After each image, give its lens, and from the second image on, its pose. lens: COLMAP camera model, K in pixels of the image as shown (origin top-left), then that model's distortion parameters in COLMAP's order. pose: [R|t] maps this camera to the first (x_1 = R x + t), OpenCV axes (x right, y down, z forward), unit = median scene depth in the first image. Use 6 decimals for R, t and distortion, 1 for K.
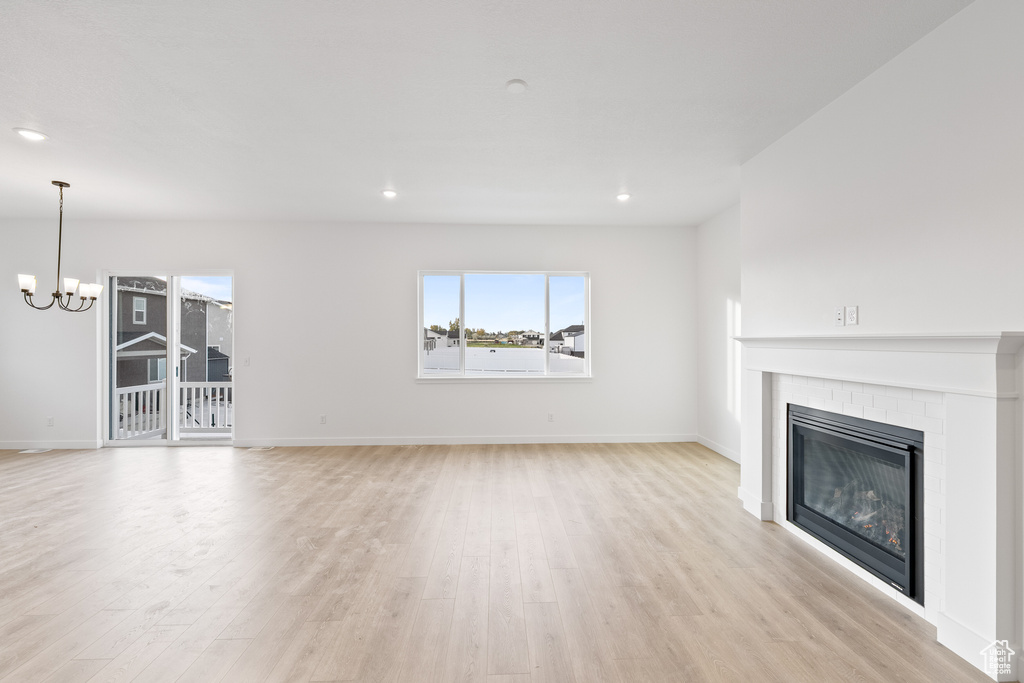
lens RADIAL K [[416.1, 0, 513.0], [0, 416.1, 339.8], [0, 0, 1]] dist [0.003339, -0.002423]
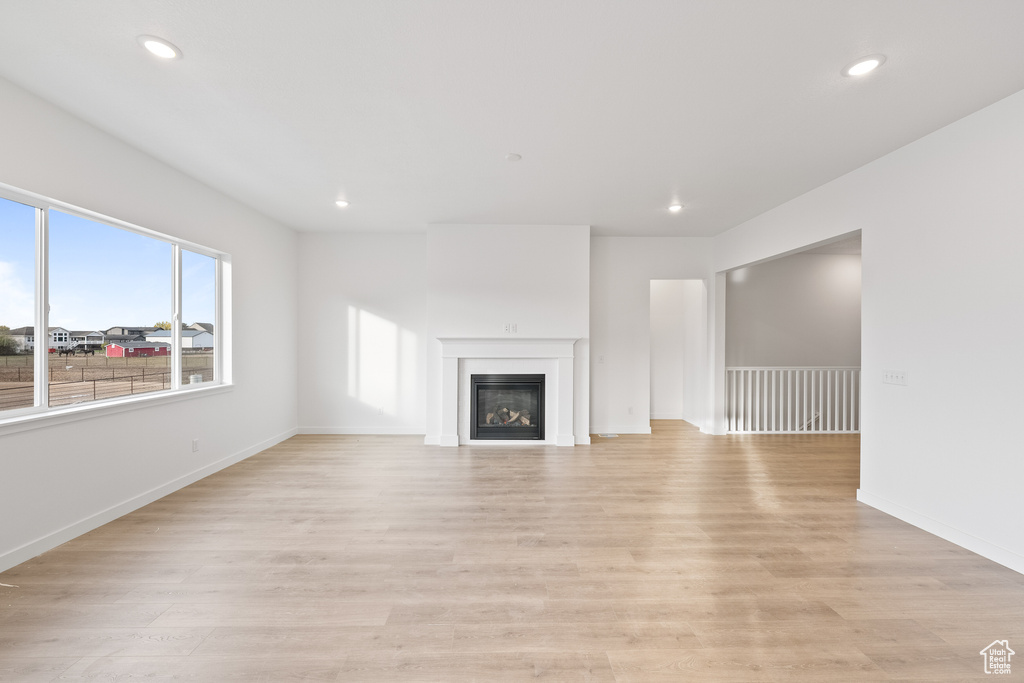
lens RADIAL K [[416.1, 0, 512.5], [0, 416.1, 338.5], [0, 0, 1]] dist [0.003339, -0.002423]
pose [[0.003156, 0.007985, 0.999963, -0.994494], [-0.001771, 0.999967, -0.007980, 0.009919], [-0.999993, -0.001745, 0.003170, 0.713935]]
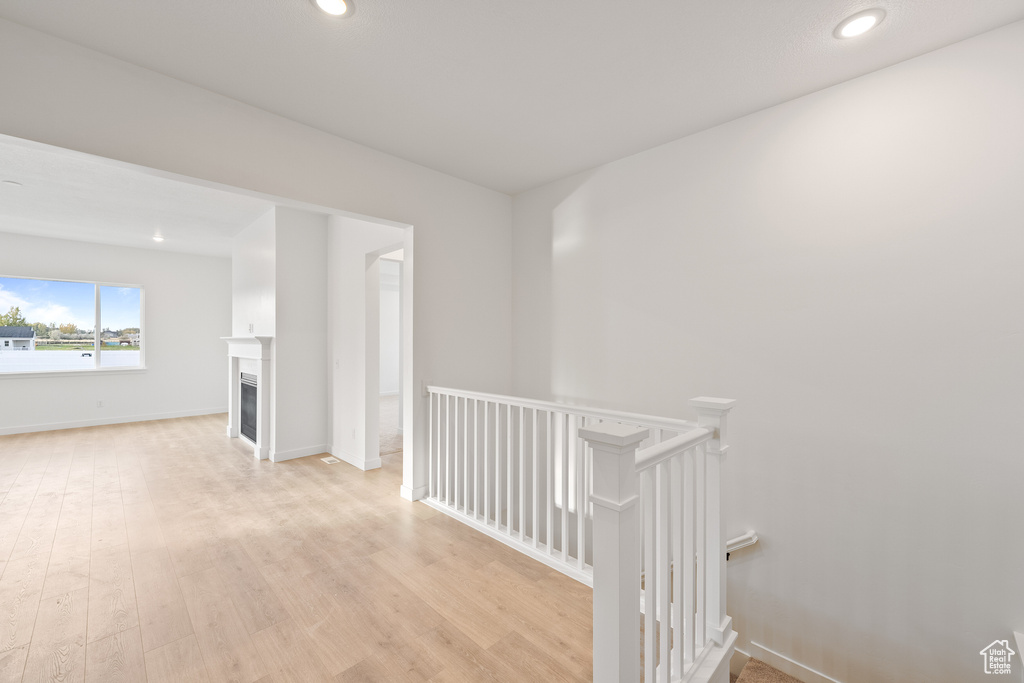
lens RADIAL K [[416.1, 0, 518.2], [0, 416.1, 339.7], [0, 0, 1]] dist [0.003339, -0.002423]
pose [[0.736226, -0.000554, 0.676736, 0.263236], [0.000543, 1.000000, 0.000228, 0.002786], [-0.676736, 0.000200, 0.736226, -1.107172]]
